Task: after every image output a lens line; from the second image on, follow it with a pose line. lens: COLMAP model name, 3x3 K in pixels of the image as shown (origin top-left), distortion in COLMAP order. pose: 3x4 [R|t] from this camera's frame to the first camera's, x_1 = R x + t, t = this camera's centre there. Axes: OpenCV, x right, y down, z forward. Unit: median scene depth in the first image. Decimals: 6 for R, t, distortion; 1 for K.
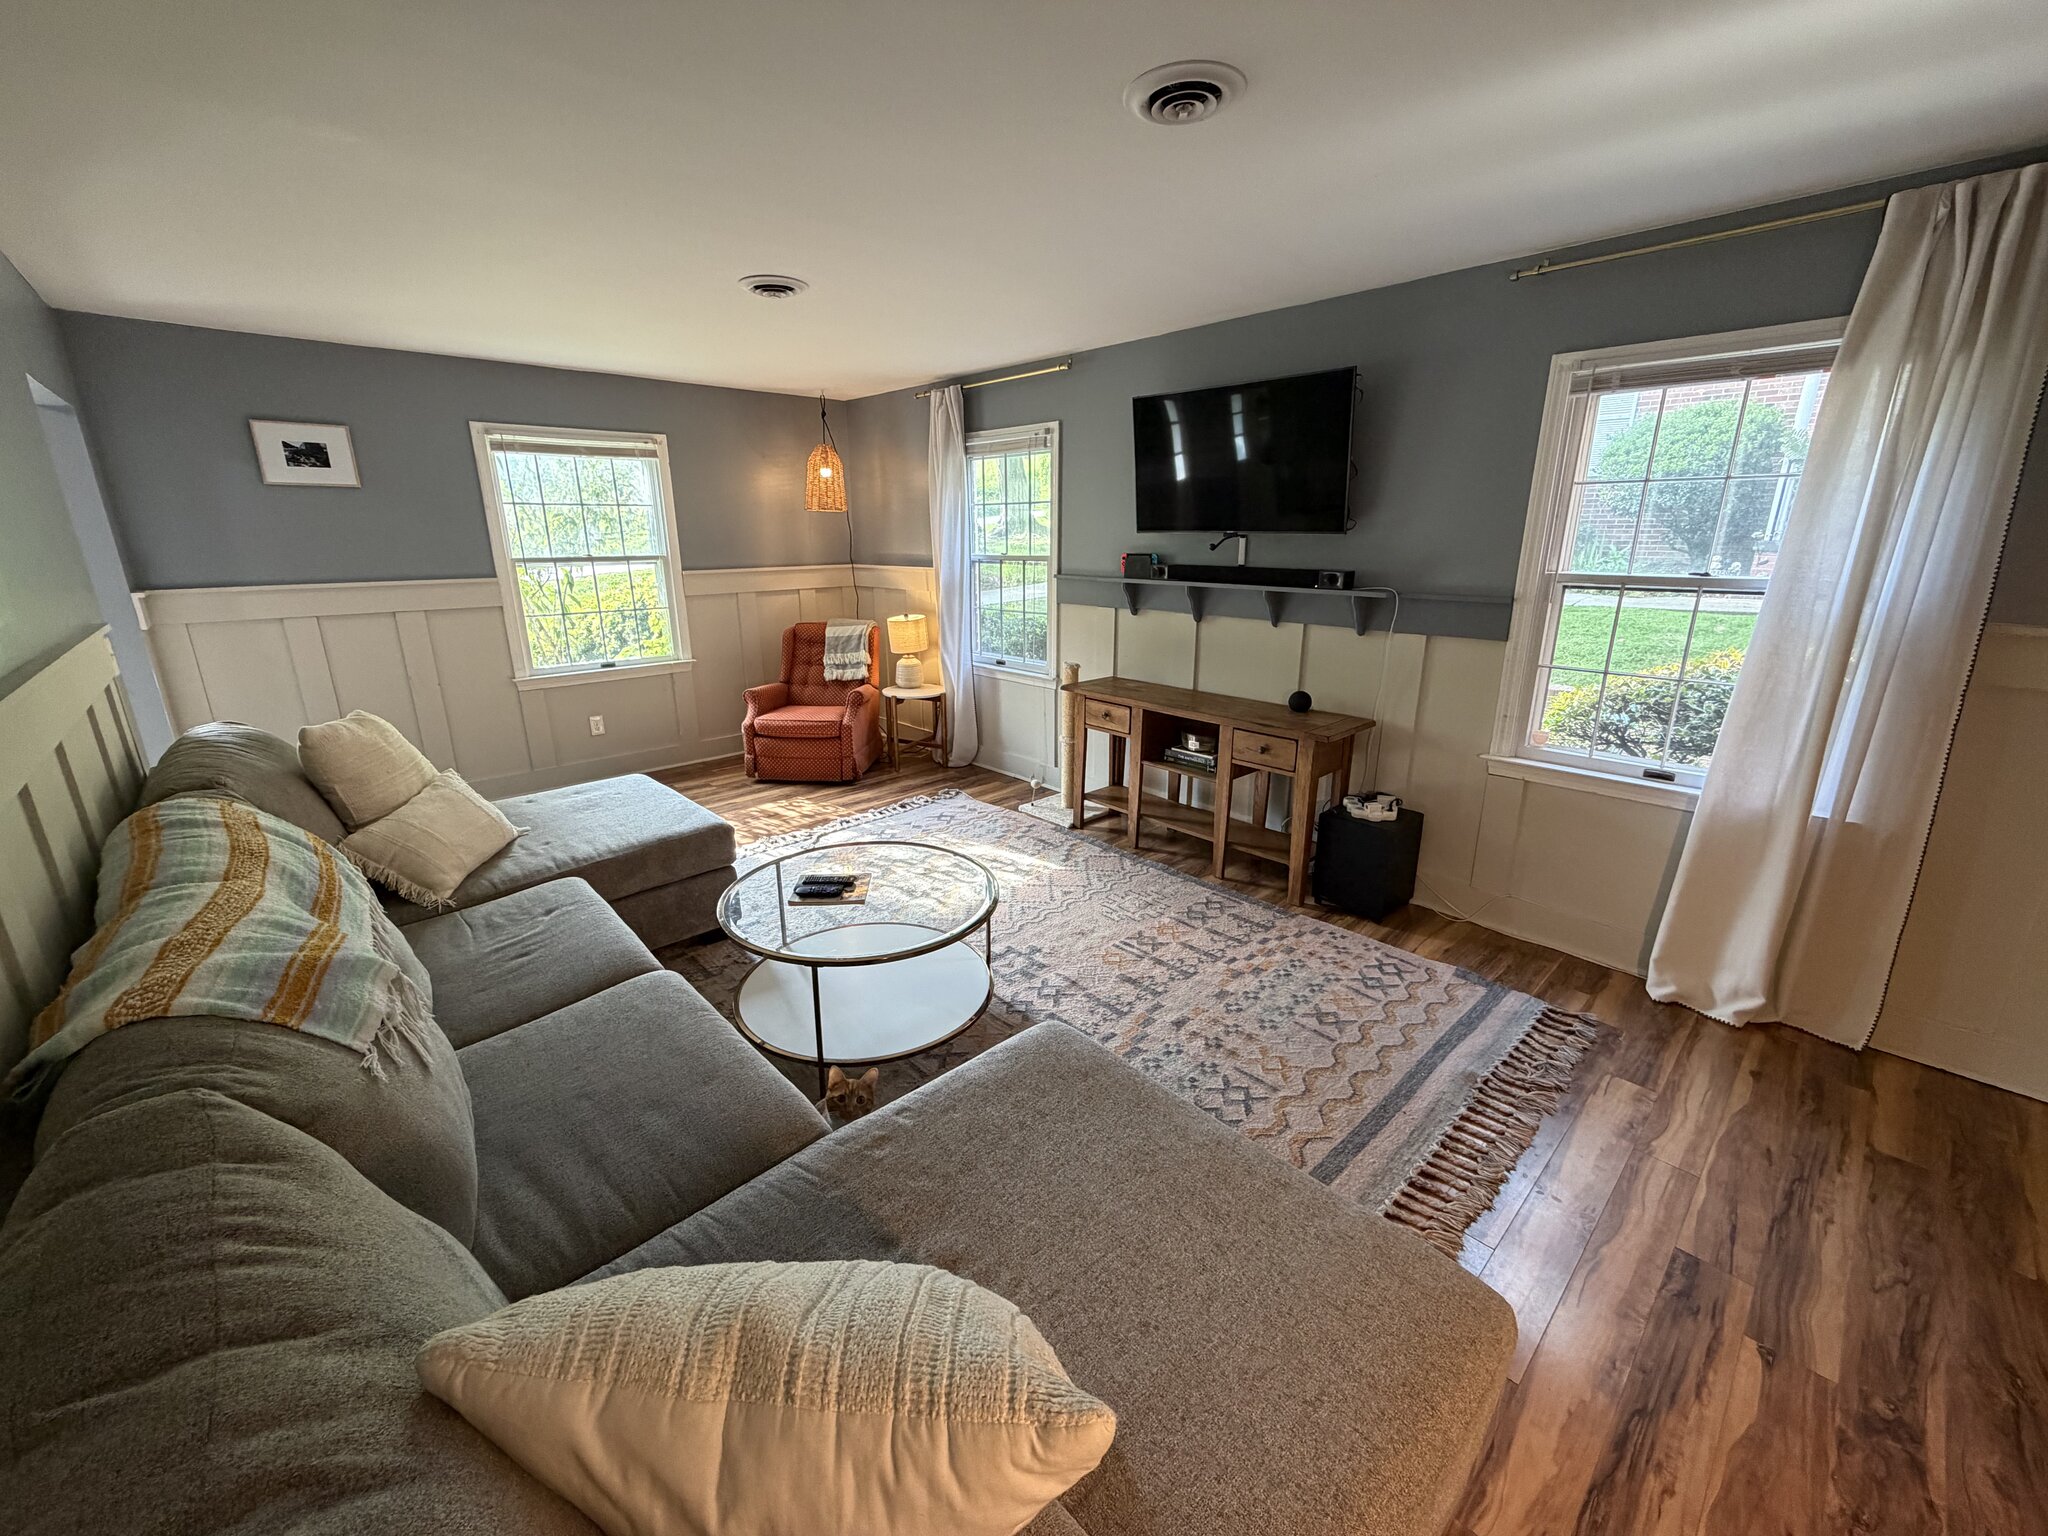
lens RADIAL K [[821.2, 0, 1013.4], [0, 821.2, 761.1], [0, 0, 1]] dist [0.000463, 0.000164]
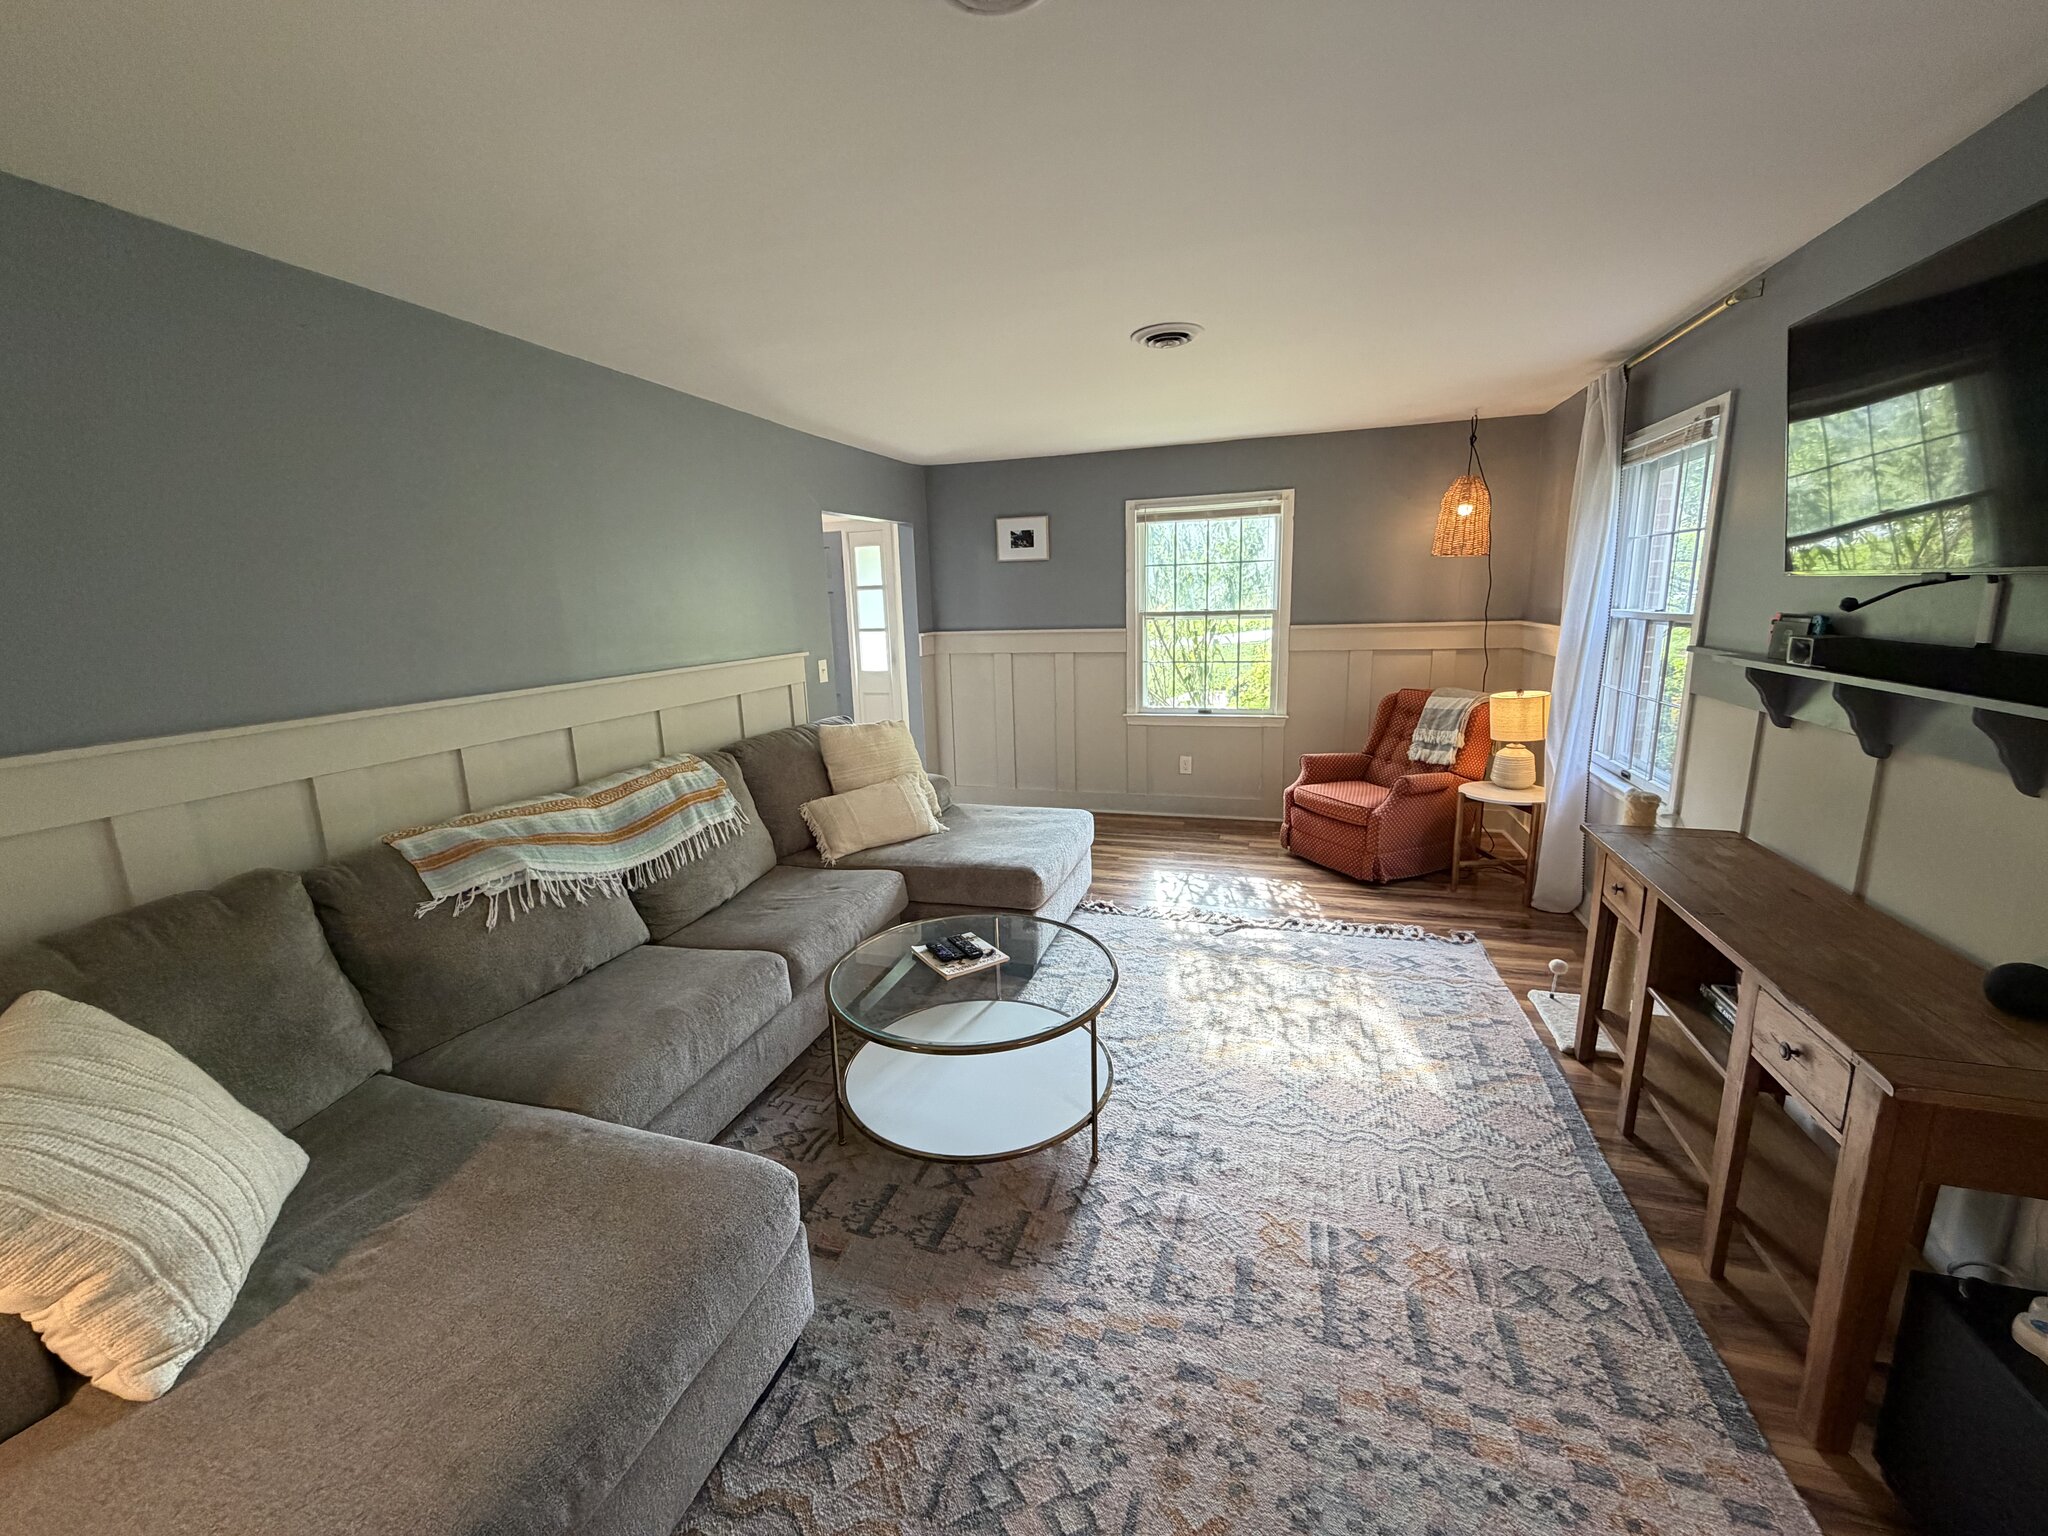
lens RADIAL K [[813.9, 0, 1014.3], [0, 813.9, 763.0], [0, 0, 1]] dist [-0.001575, -0.000118]
pose [[0.491014, 0.166019, -0.855186, 0.331681], [-0.208917, 0.975467, 0.069418, -0.081685], [0.845730, 0.144577, 0.513652, 0.288323]]
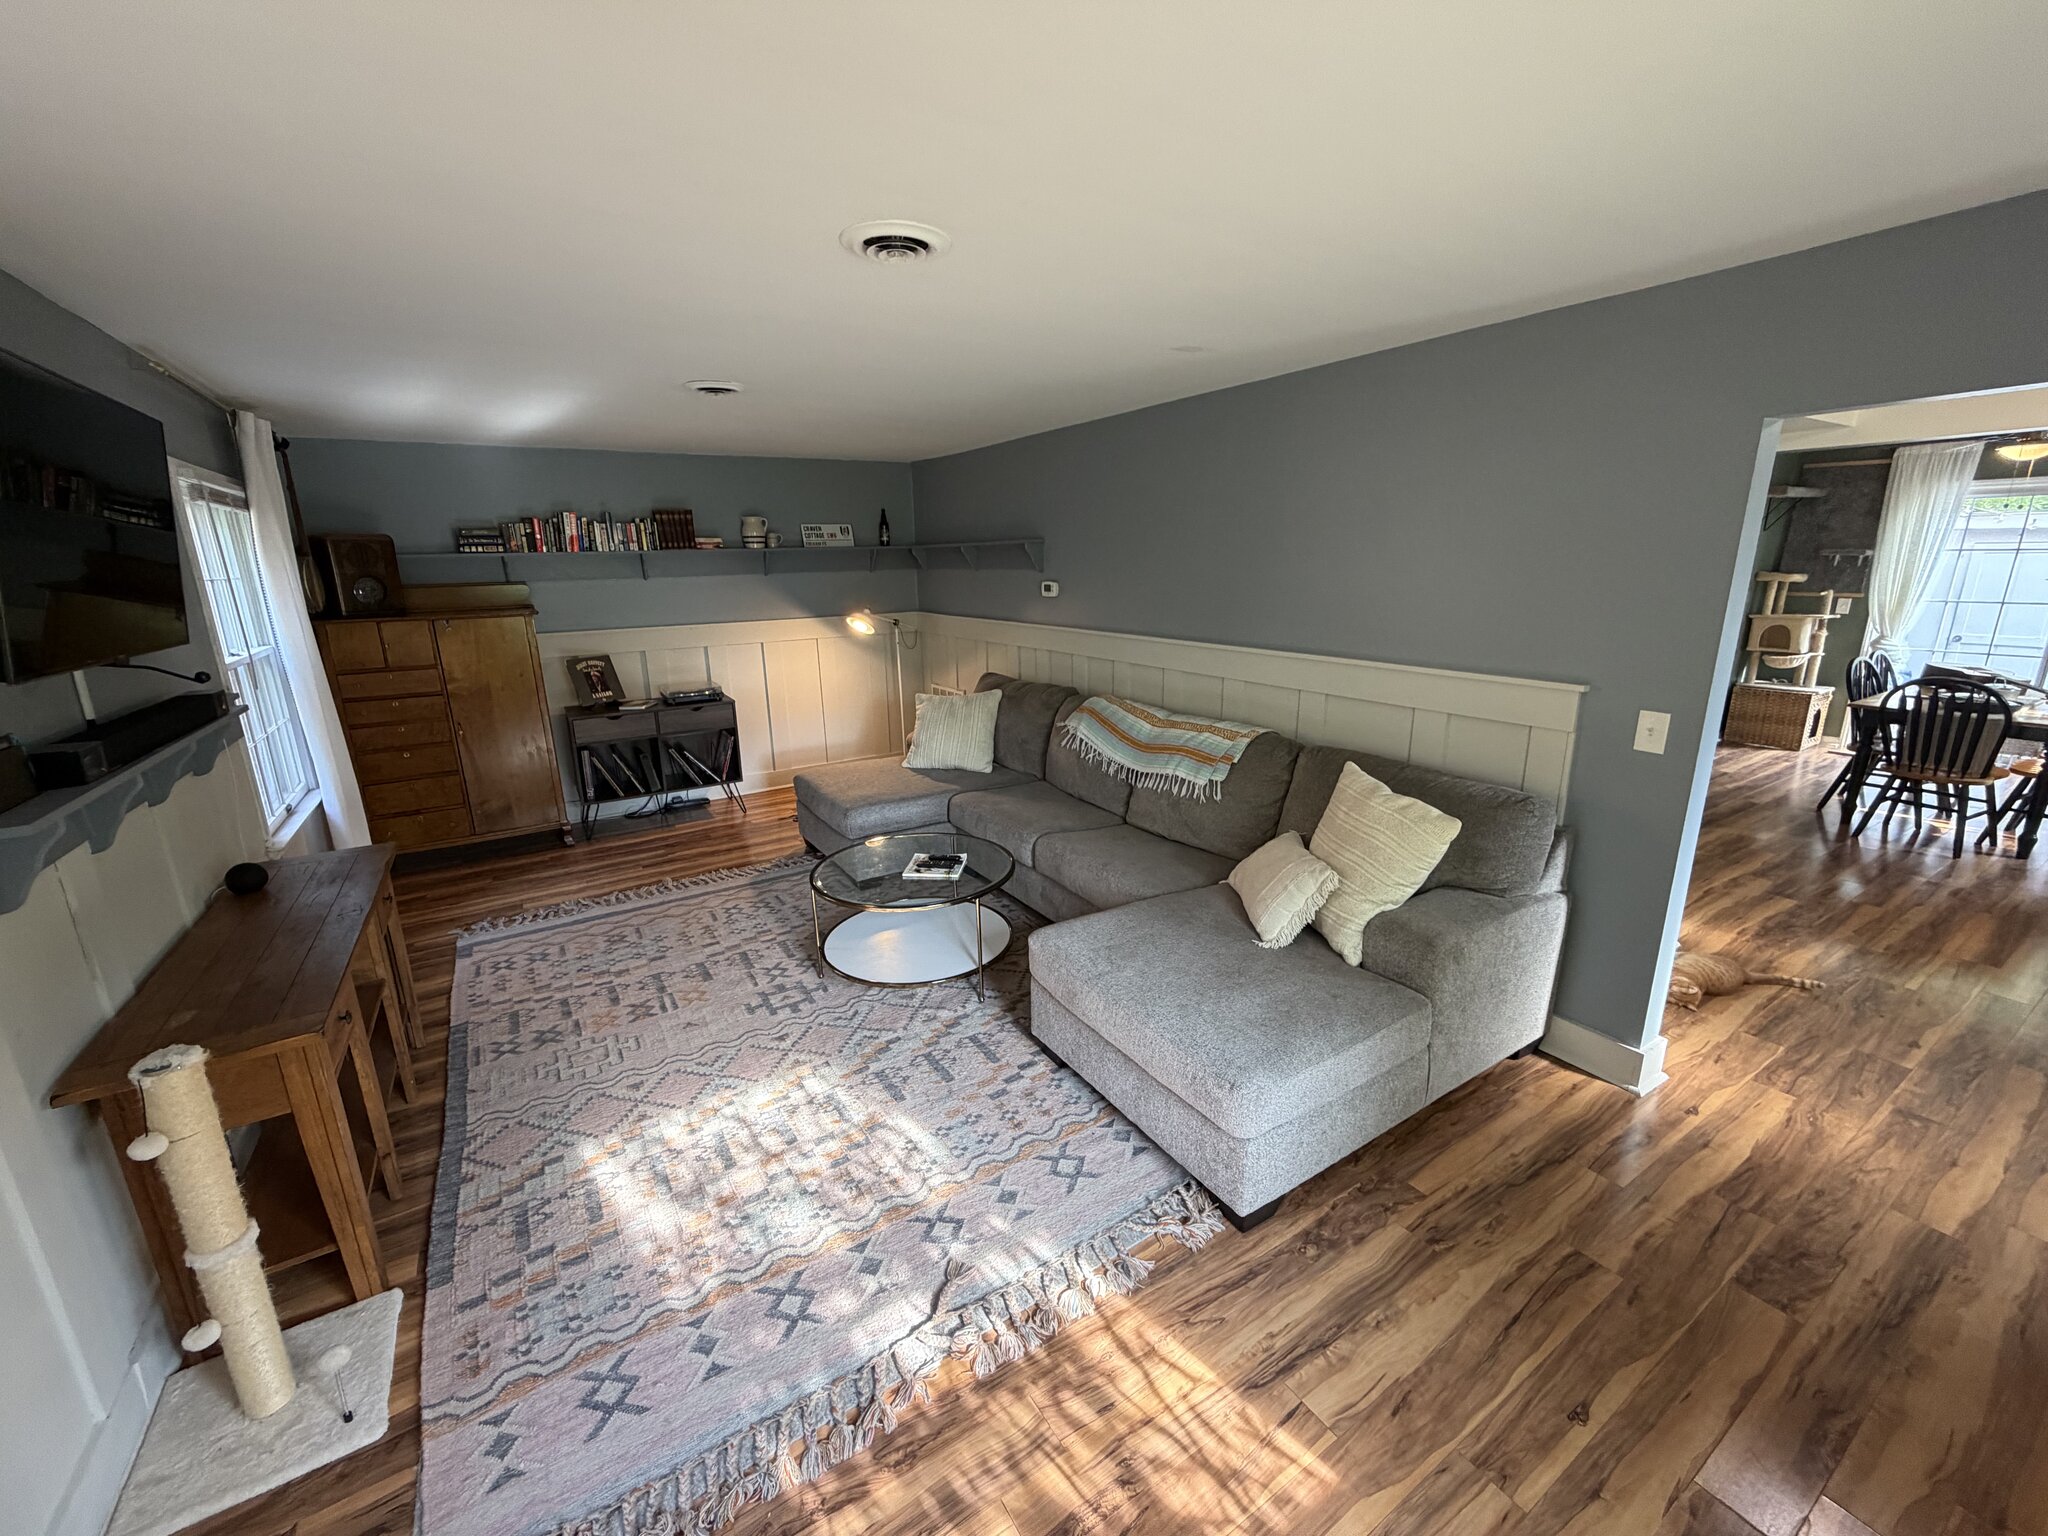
lens RADIAL K [[813.9, 0, 1014.3], [0, 813.9, 763.0], [0, 0, 1]] dist [-0.001575, -0.000118]
pose [[-0.981670, -0.021567, 0.189366, -0.324925], [0.076936, 0.864185, 0.497257, -0.349653], [-0.174372, 0.502711, -0.846685, 1.106899]]
